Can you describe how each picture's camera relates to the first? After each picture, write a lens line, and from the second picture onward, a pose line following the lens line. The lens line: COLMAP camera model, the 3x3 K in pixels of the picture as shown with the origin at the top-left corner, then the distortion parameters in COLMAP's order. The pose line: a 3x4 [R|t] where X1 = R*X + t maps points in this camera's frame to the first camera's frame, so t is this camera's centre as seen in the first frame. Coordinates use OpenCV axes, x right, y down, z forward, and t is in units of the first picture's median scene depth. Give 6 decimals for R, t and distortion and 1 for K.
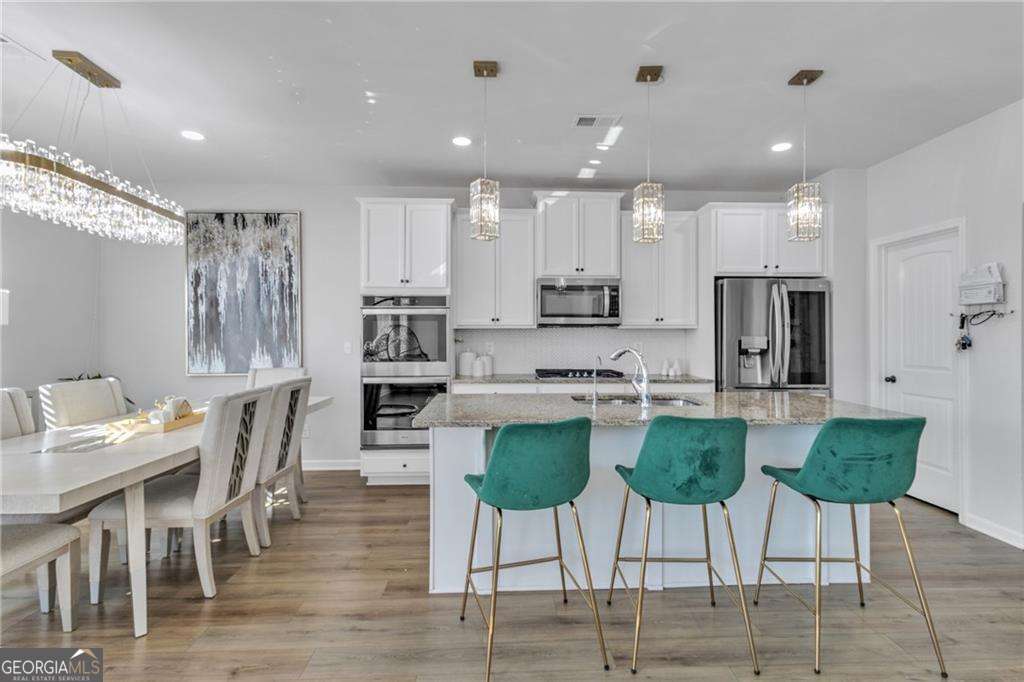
lens RADIAL K [[468.4, 0, 516.9], [0, 468.4, 343.8], [0, 0, 1]] dist [0.002561, 0.000540]
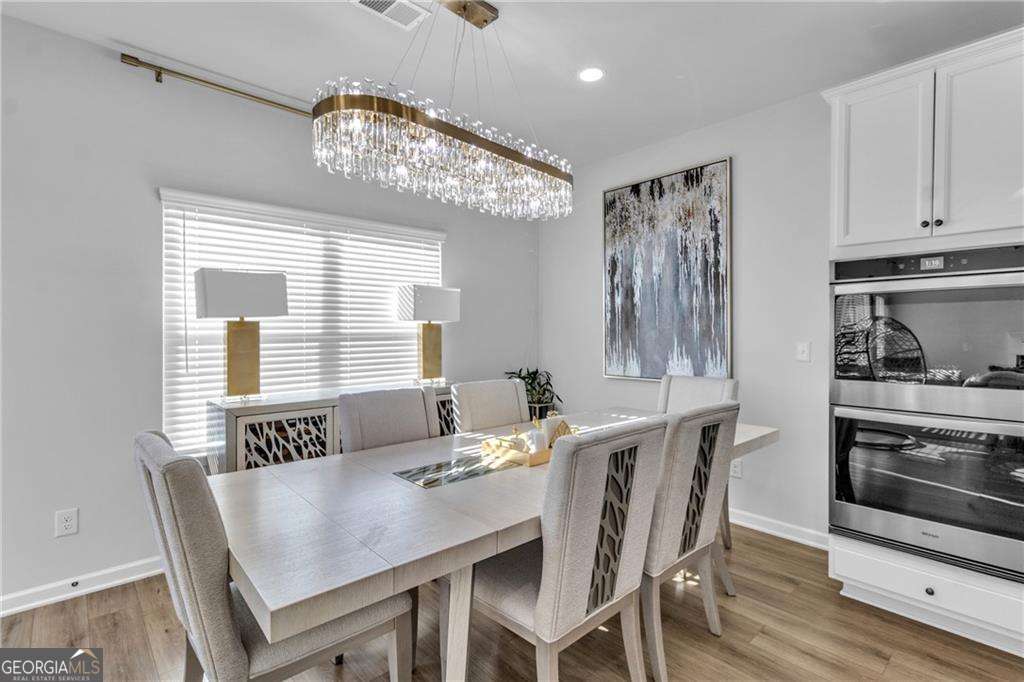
lens RADIAL K [[489.7, 0, 516.4], [0, 489.7, 328.5], [0, 0, 1]] dist [0.003603, 0.001119]
pose [[0.649915, -0.003732, -0.759997, -0.110719], [-0.014597, 0.999742, -0.017391, -0.005068], [0.759866, 0.022396, 0.649693, 0.278858]]
